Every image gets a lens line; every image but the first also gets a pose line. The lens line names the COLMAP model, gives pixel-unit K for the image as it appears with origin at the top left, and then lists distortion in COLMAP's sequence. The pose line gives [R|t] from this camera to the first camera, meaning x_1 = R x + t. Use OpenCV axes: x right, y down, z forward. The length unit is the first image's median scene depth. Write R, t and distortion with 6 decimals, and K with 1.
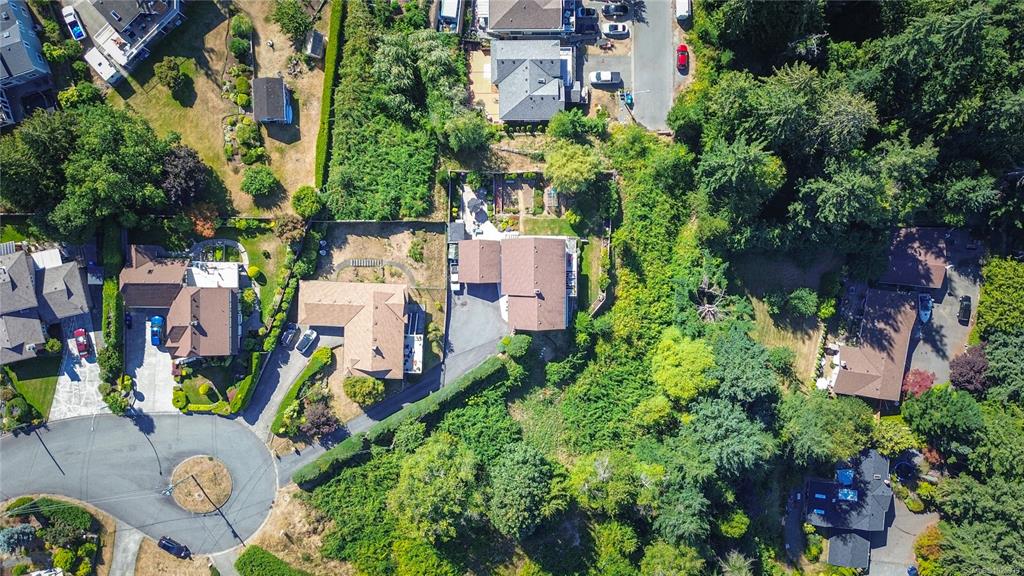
lens RADIAL K [[783.4, 0, 524.1], [0, 783.4, 289.4], [0, 0, 1]] dist [0.040863, -0.004174]
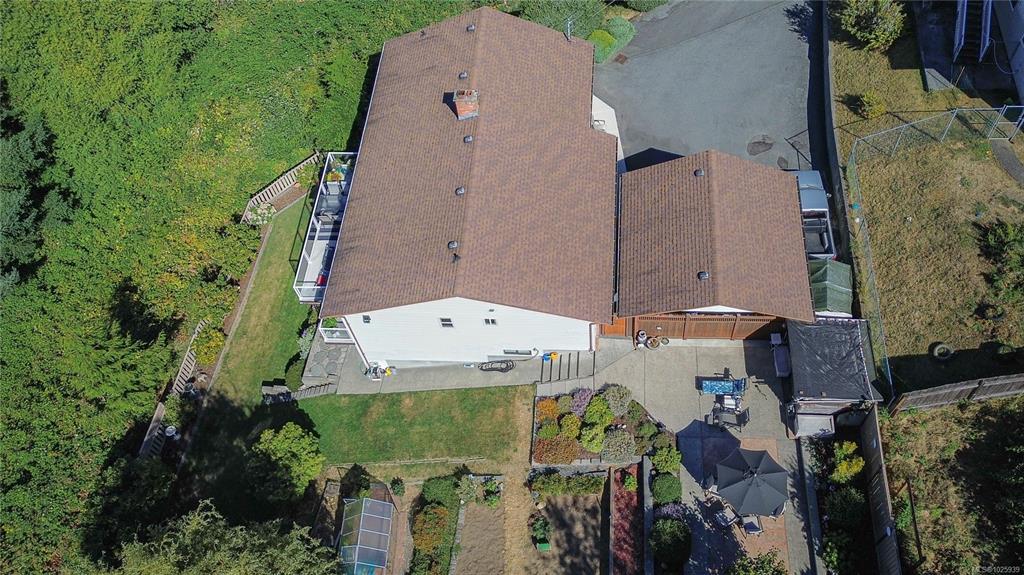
lens RADIAL K [[824.1, 0, 571.8], [0, 824.1, 324.6], [0, 0, 1]] dist [0.057202, -0.000033]
pose [[-0.998756, -0.017116, 0.046825, -0.027840], [0.038451, -0.862305, 0.504928, -0.176743], [0.031735, 0.506100, 0.861891, 0.790229]]
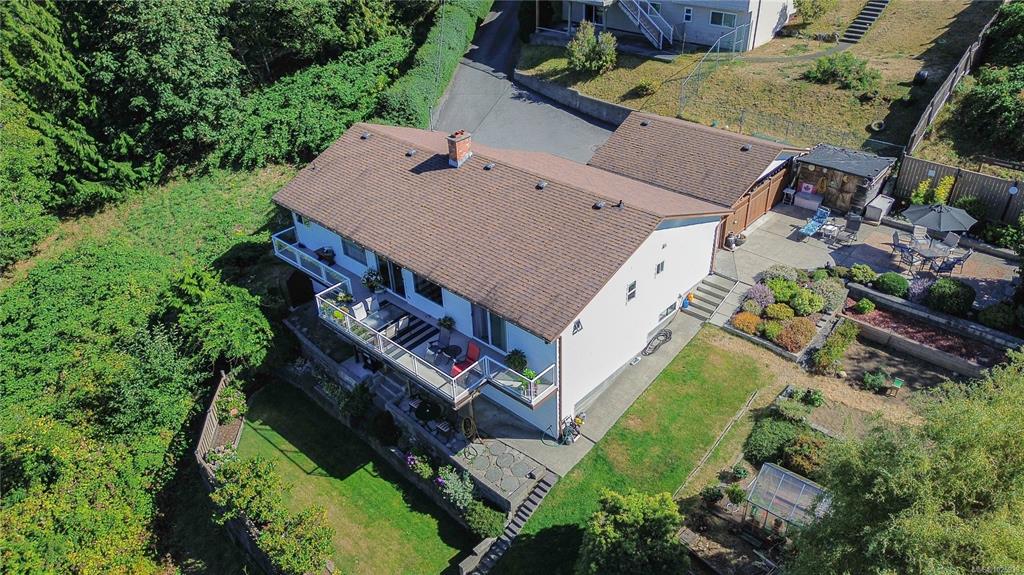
lens RADIAL K [[709.8, 0, 512.0], [0, 709.8, 287.5], [0, 0, 1]] dist [0.041756, -0.002969]
pose [[-0.680215, 0.424632, -0.597491, 0.144727], [-0.732724, -0.371027, 0.570486, -0.139920], [0.020561, 0.825849, 0.563516, 0.886013]]
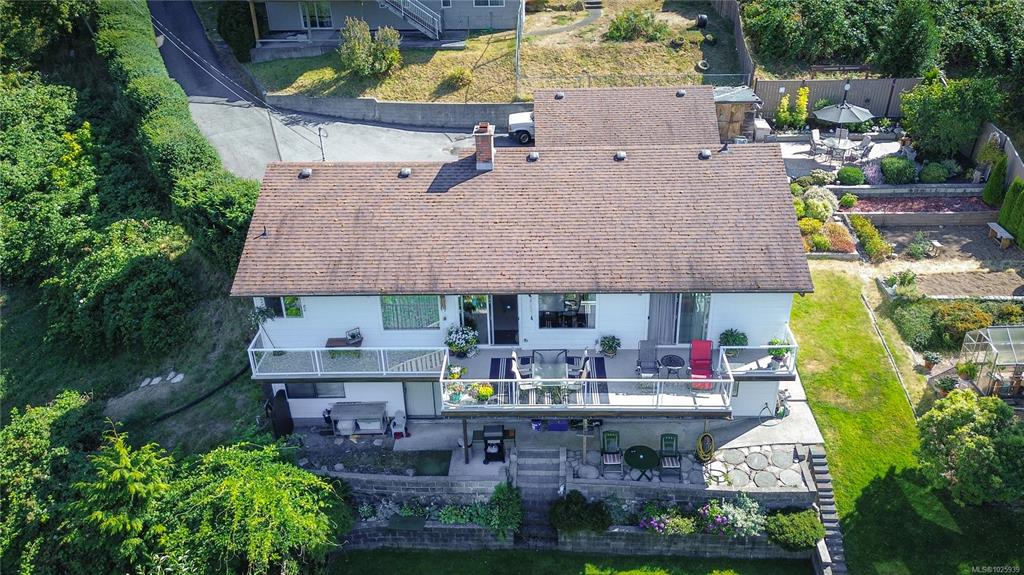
lens RADIAL K [[783.4, 0, 524.1], [0, 783.4, 288.9], [0, 0, 1]] dist [0.040863, -0.004174]
pose [[-0.023358, 0.503385, -0.863747, 0.182747], [-0.999712, -0.016534, 0.017399, -0.009790], [-0.005523, 0.863904, 0.503626, 0.907256]]
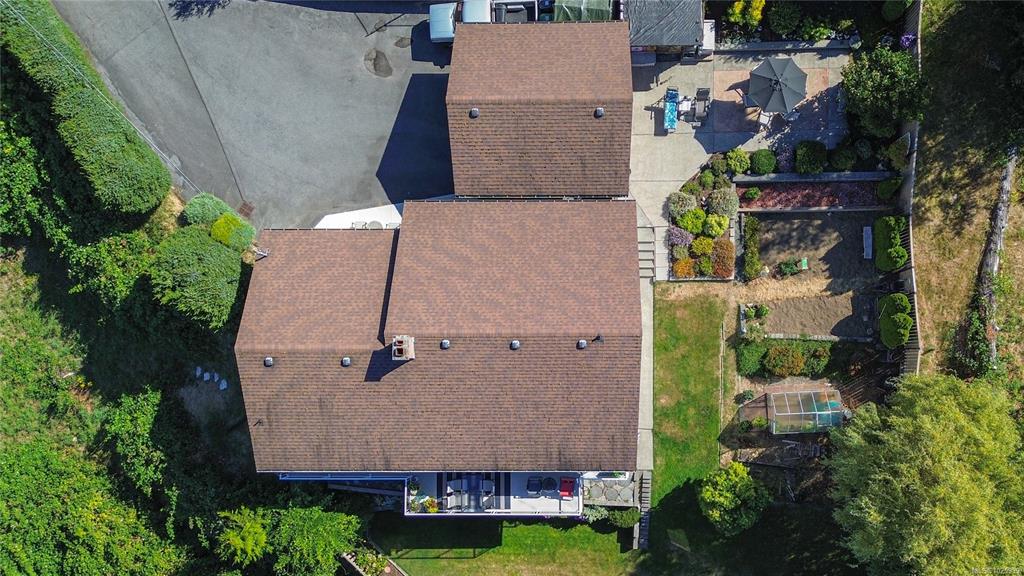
lens RADIAL K [[824.1, 0, 571.8], [0, 824.1, 325.1], [0, 0, 1]] dist [0.057202, -0.000033]
pose [[0.004505, 0.998730, -0.050190, 0.021142], [-0.999831, 0.005393, 0.017576, -0.048016], [0.017825, 0.050102, 0.998585, 0.739219]]
